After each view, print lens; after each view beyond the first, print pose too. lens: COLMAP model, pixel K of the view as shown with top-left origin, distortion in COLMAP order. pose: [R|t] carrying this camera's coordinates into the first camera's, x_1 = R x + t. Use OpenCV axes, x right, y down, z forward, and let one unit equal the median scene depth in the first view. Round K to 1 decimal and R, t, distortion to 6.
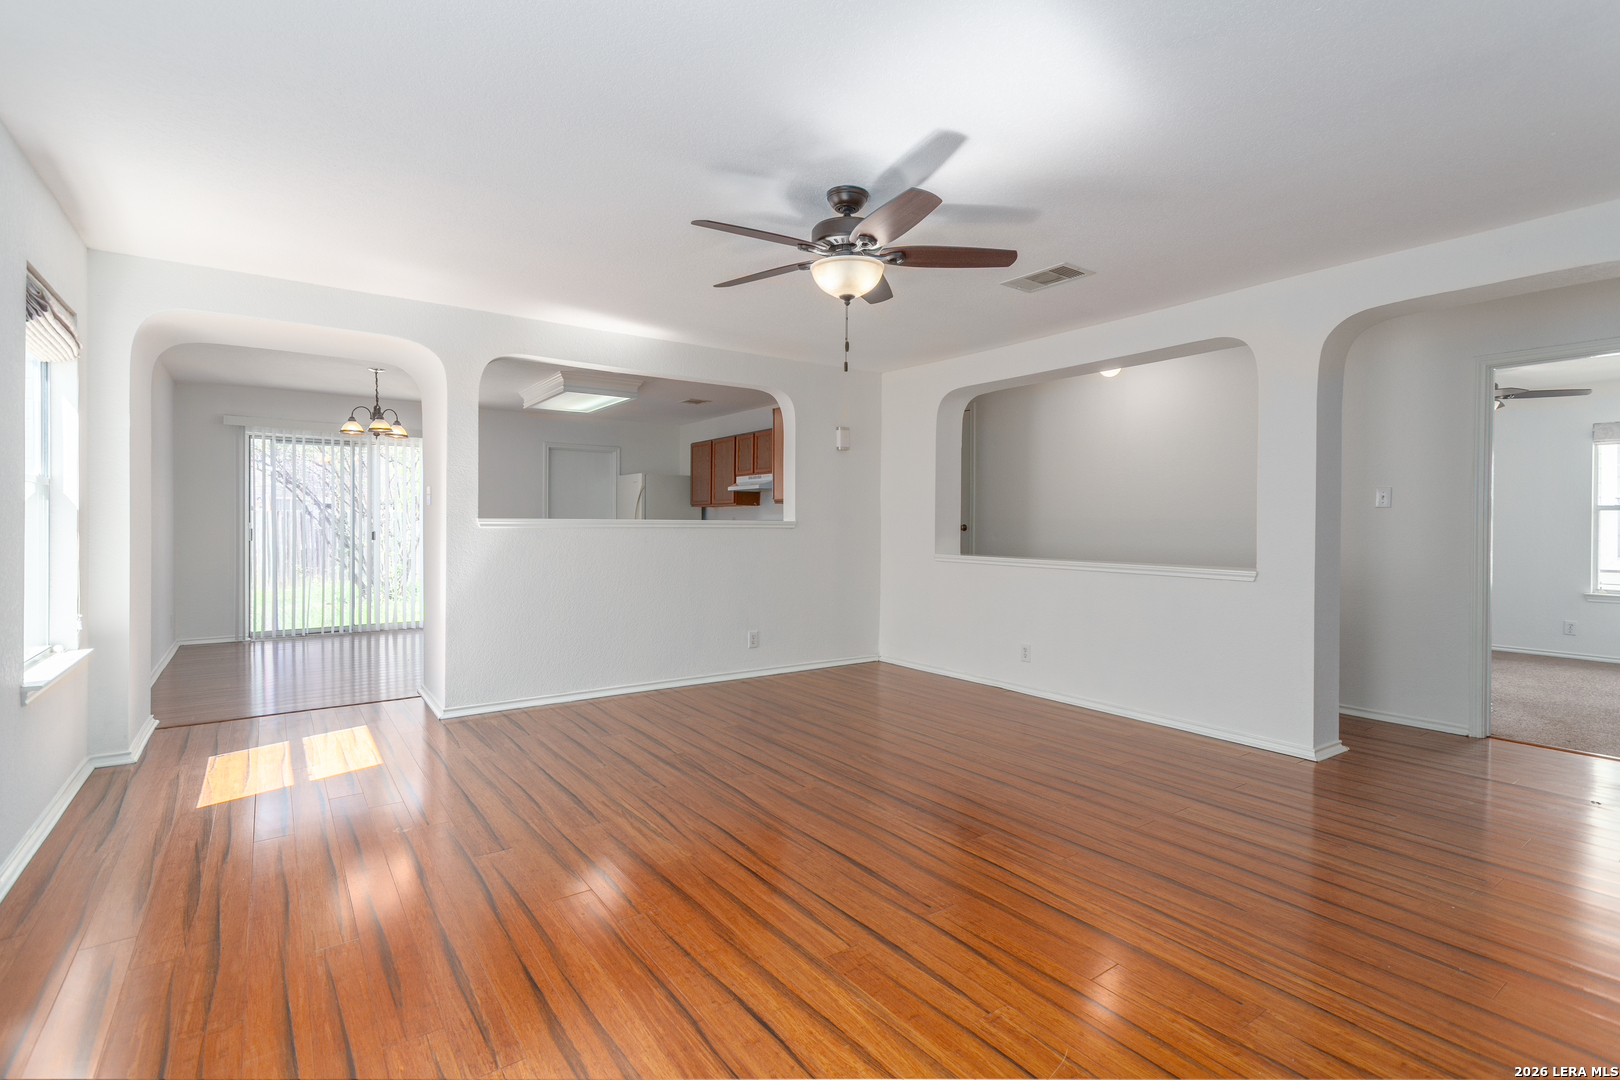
lens RADIAL K [[756.8, 0, 807.8], [0, 756.8, 530.0], [0, 0, 1]] dist [-0.000110, 0.002355]
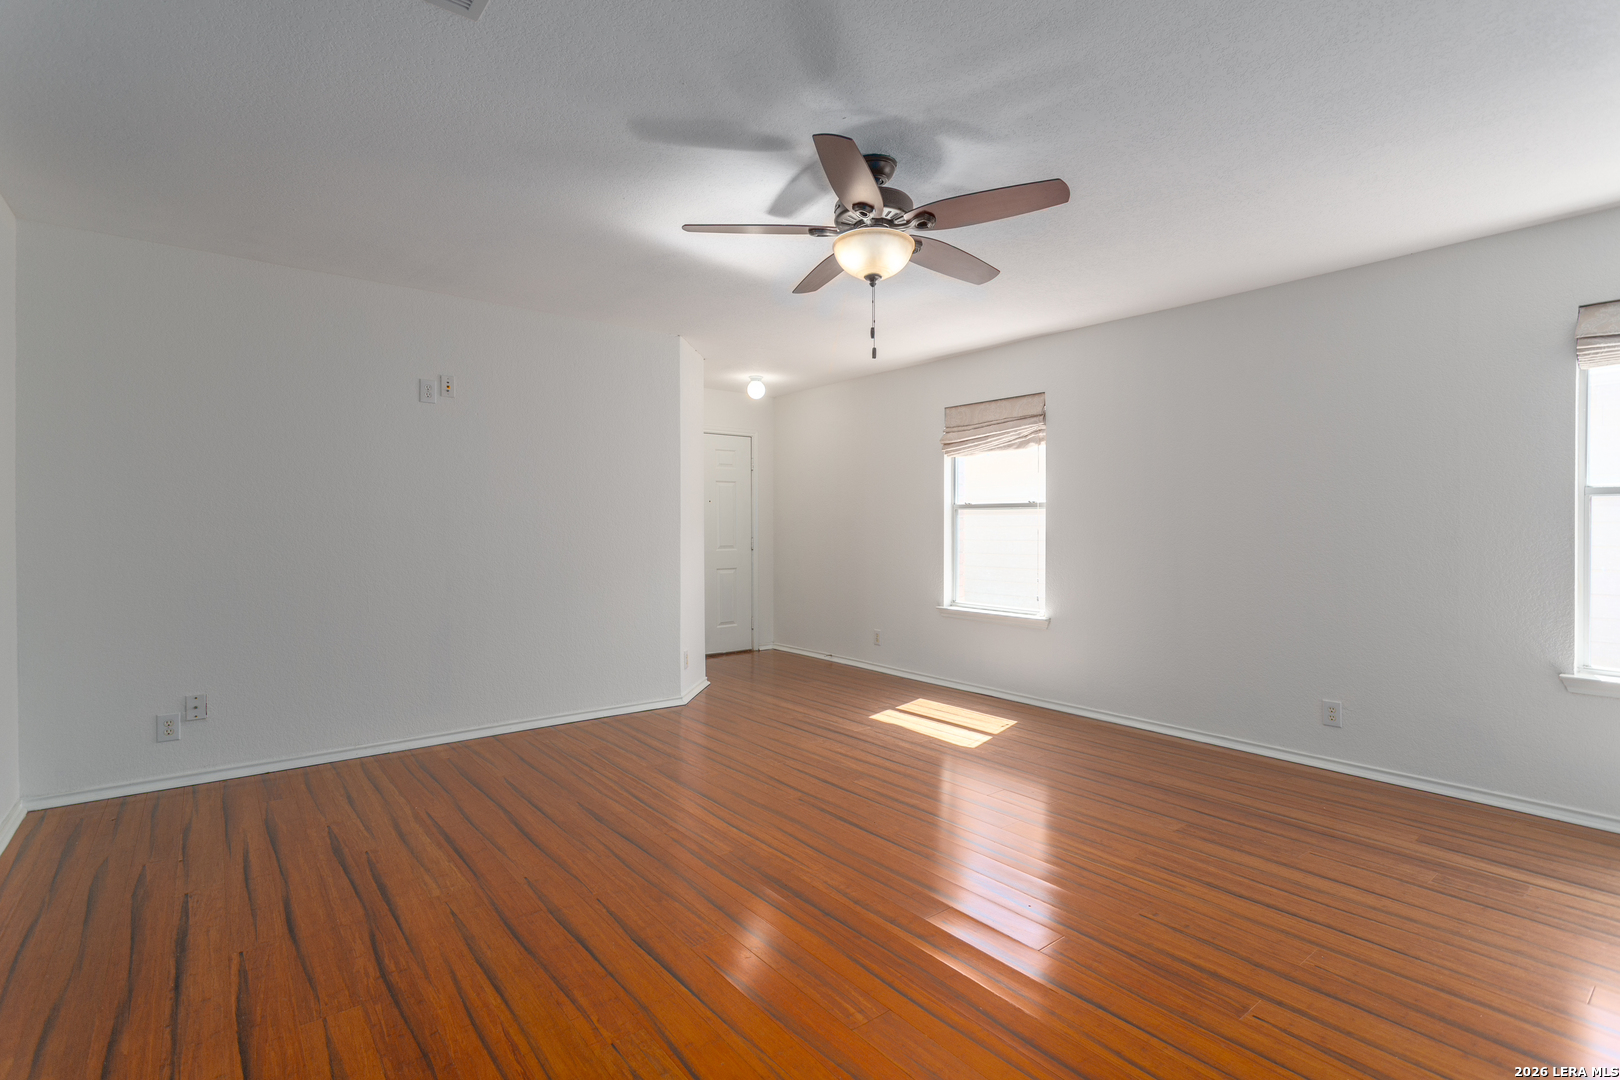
lens RADIAL K [[756.8, 0, 806.1], [0, 756.8, 532.4], [0, 0, 1]] dist [-0.000110, 0.002355]
pose [[-0.998869, -0.008129, -0.046854, 0.160385], [-0.008913, 0.999823, 0.016557, -0.018524], [0.046711, 0.016956, -0.998765, 1.765126]]
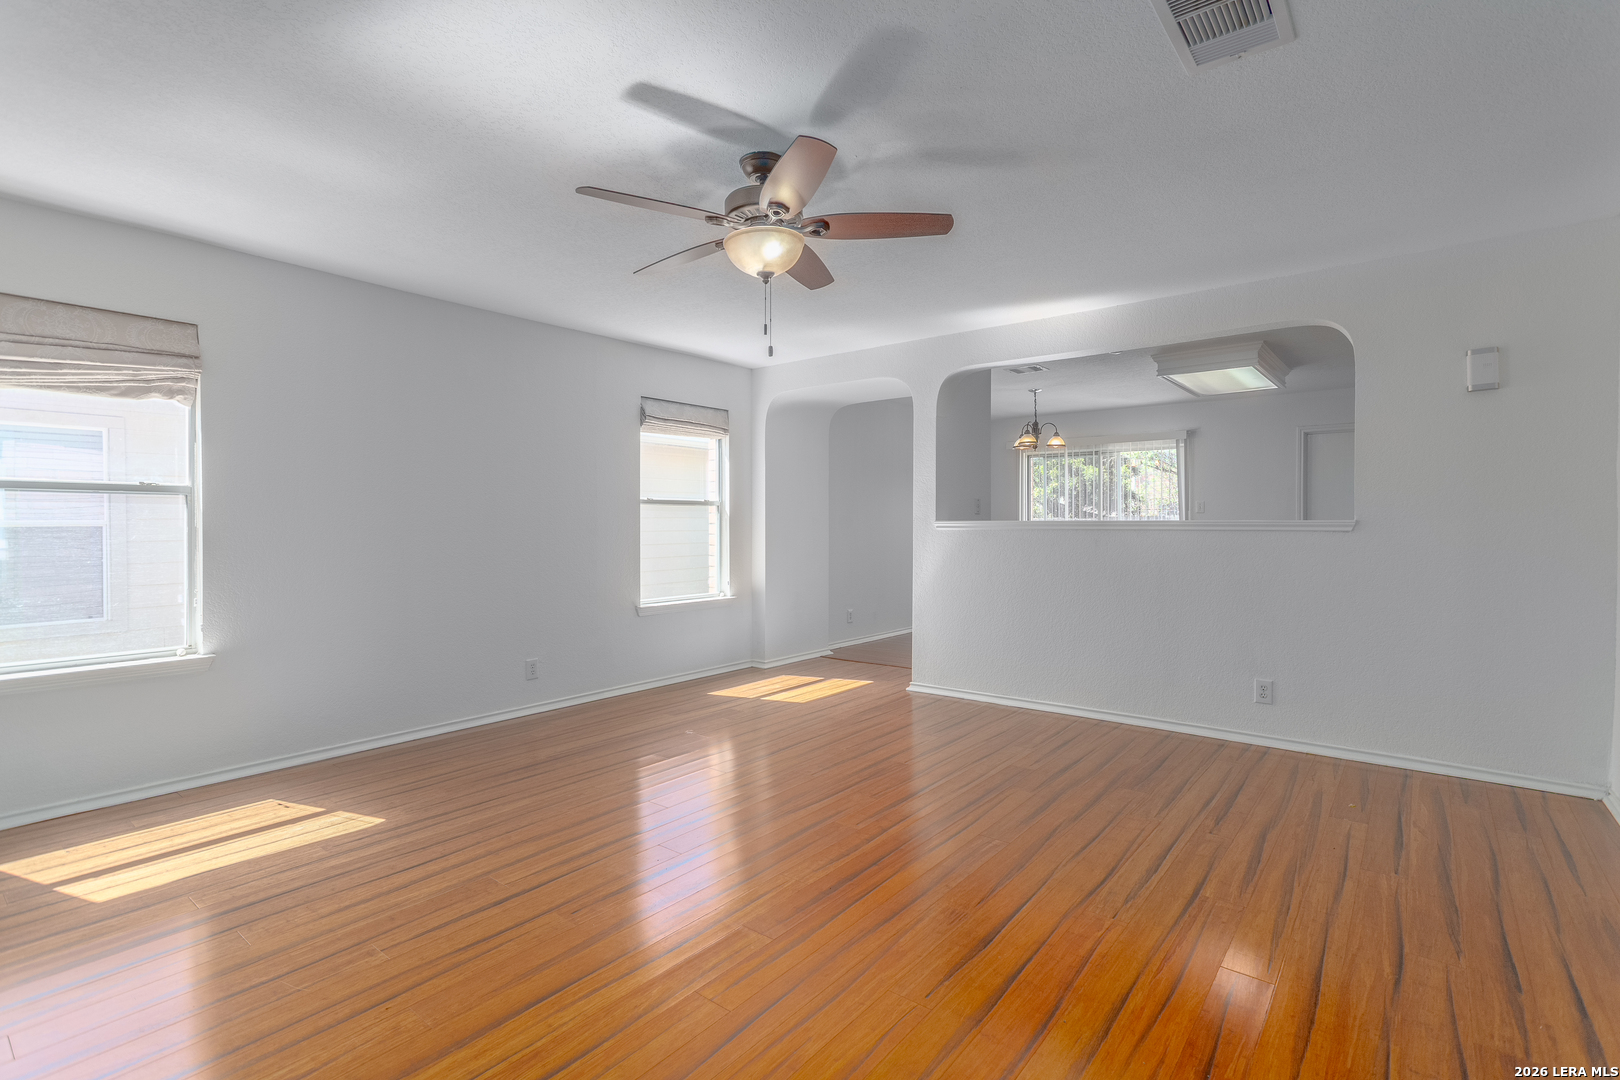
lens RADIAL K [[756.8, 0, 818.6], [0, 756.8, 530.3], [0, 0, 1]] dist [-0.000110, 0.002355]
pose [[0.274721, 0.002700, -0.961520, 0.876381], [-0.005586, 0.999984, 0.001212, -0.002810], [0.961508, 0.005038, 0.274732, 0.759206]]
